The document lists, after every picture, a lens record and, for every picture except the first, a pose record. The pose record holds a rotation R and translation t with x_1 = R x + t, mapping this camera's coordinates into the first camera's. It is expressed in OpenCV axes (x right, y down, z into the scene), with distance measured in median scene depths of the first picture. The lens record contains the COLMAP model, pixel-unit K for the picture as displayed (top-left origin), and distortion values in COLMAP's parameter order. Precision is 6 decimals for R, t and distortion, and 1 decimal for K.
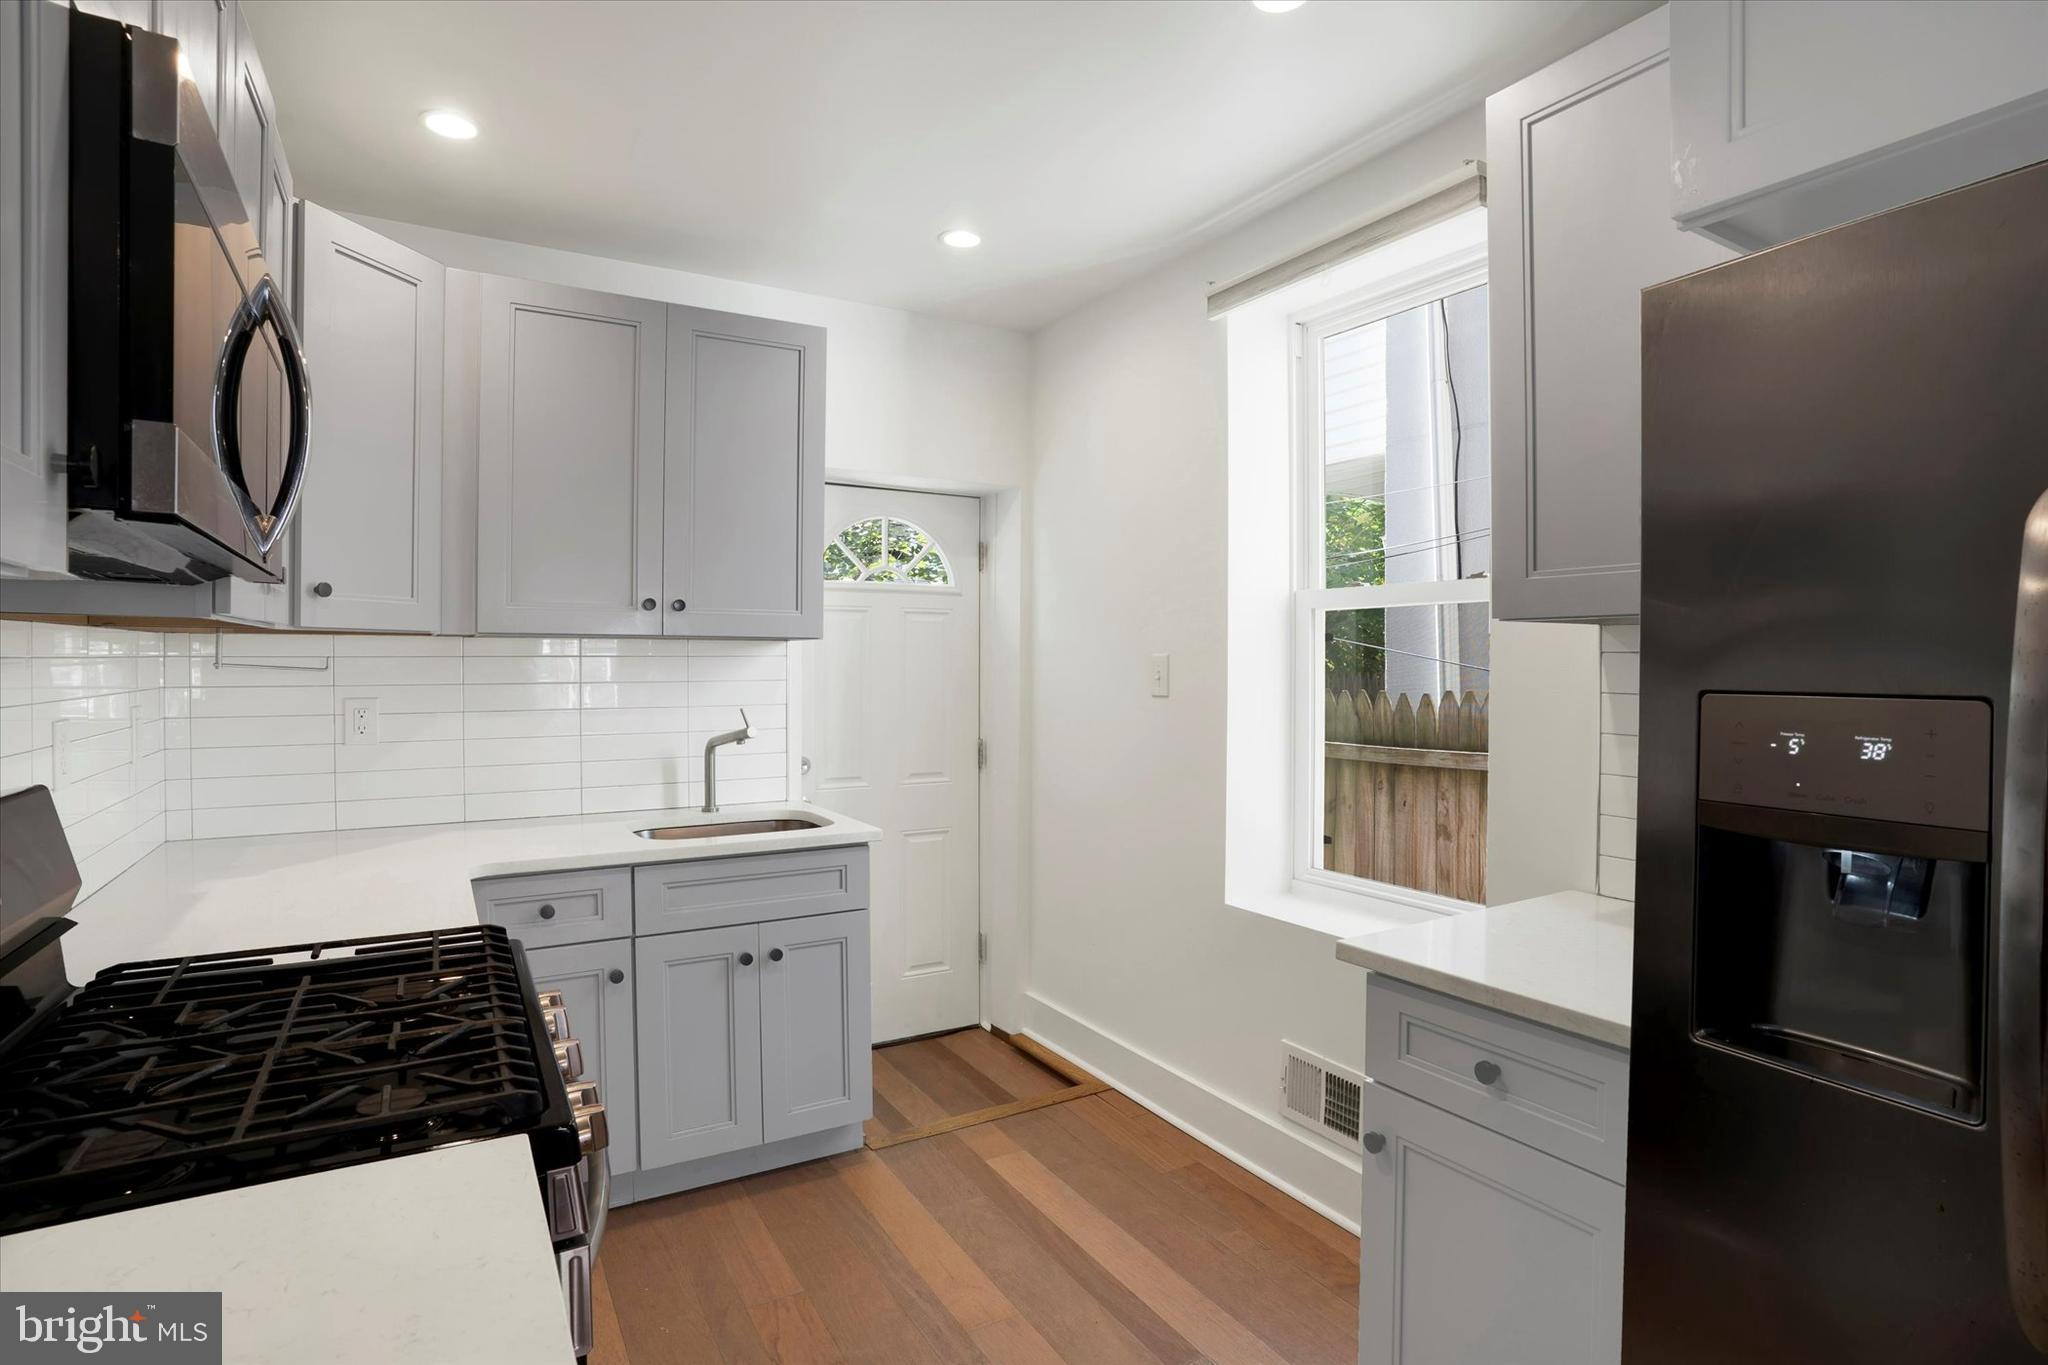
lens RADIAL K [[1059.0, 0, 1028.6], [0, 1059.0, 671.8], [0, 0, 1]] dist [-0.072697, 0.041855]
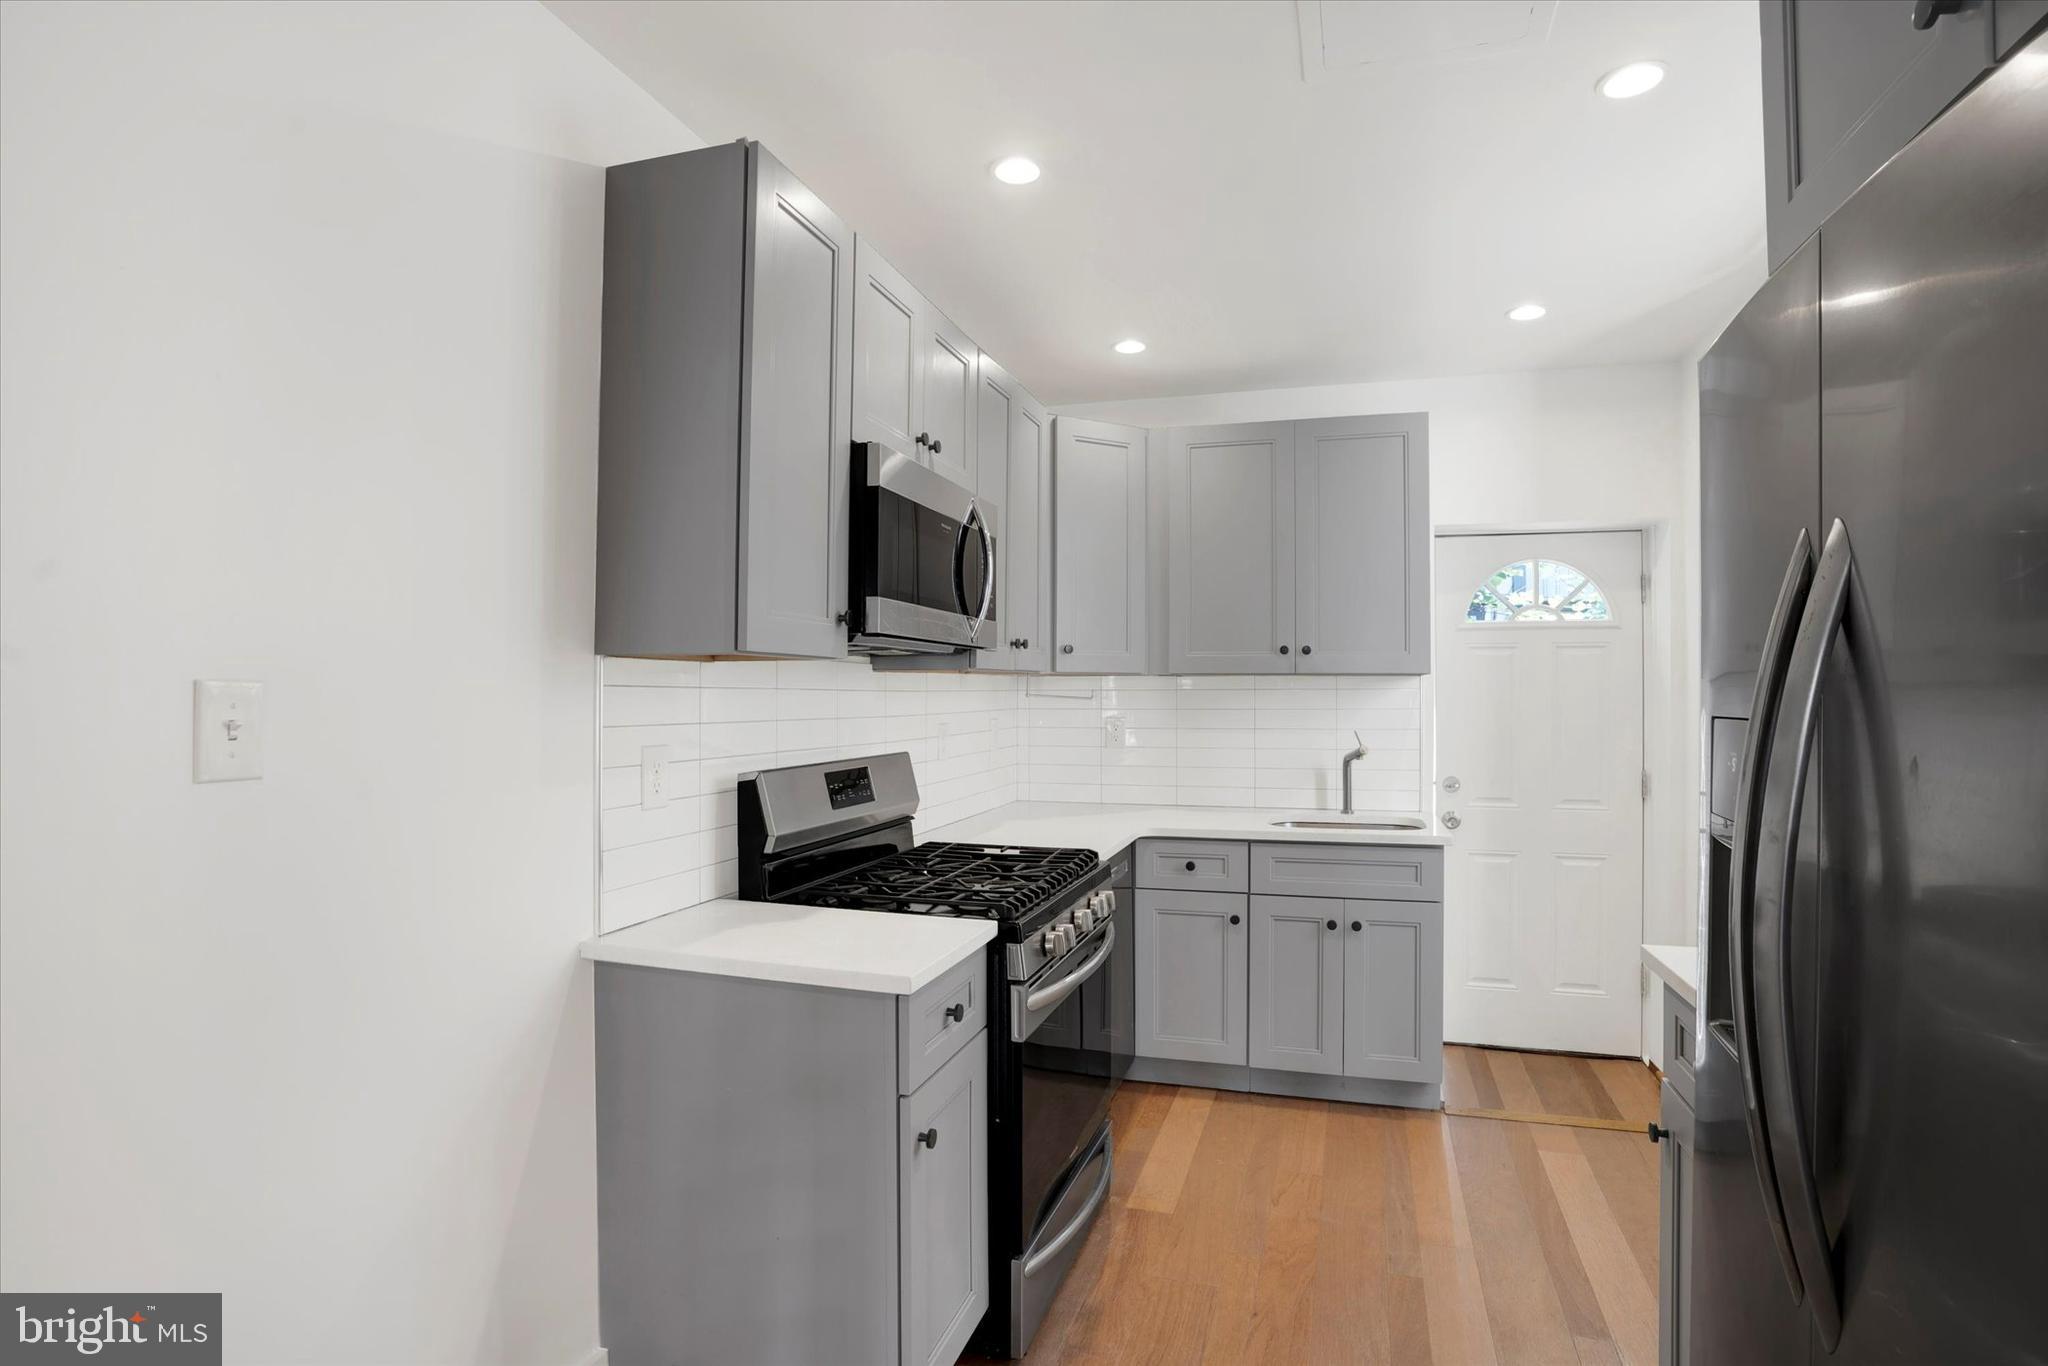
lens RADIAL K [[1059.0, 0, 1028.6], [0, 1059.0, 672.3], [0, 0, 1]] dist [-0.072697, 0.041855]
pose [[0.660948, -0.020689, -0.750147, 0.441872], [-0.007440, 0.999390, -0.034119, 0.012065], [0.750395, 0.028132, 0.660391, -0.128427]]
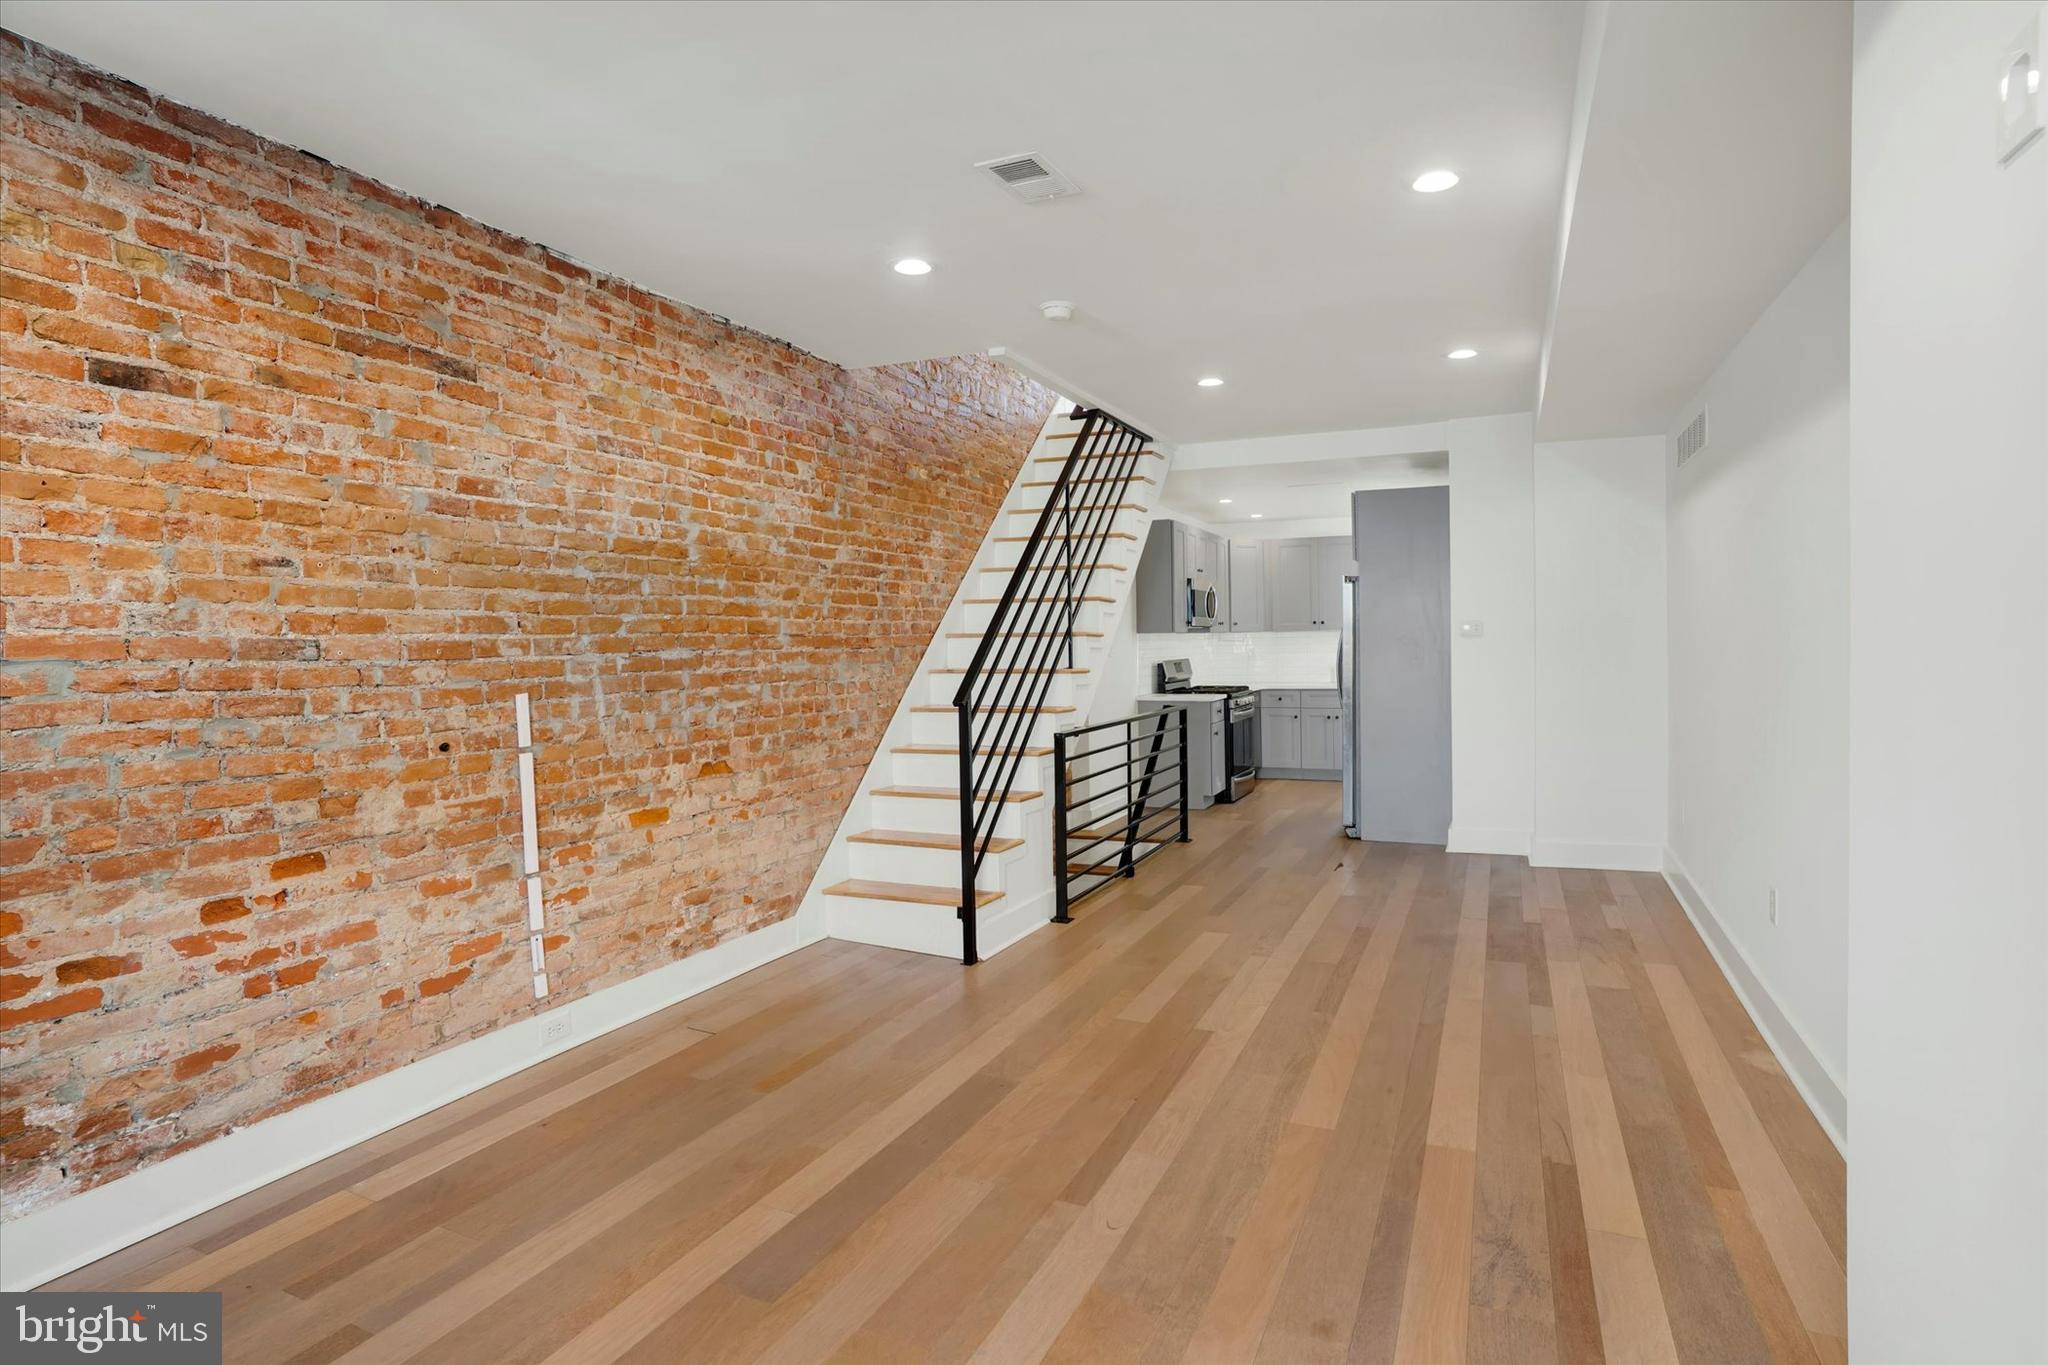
lens RADIAL K [[1059.0, 0, 1028.6], [0, 1059.0, 671.8], [0, 0, 1]] dist [-0.072697, 0.041855]
pose [[0.565688, 0.016529, -0.824453, 2.147864], [0.001971, 0.999769, 0.021396, 0.026010], [0.824617, -0.013729, 0.565525, -1.935920]]
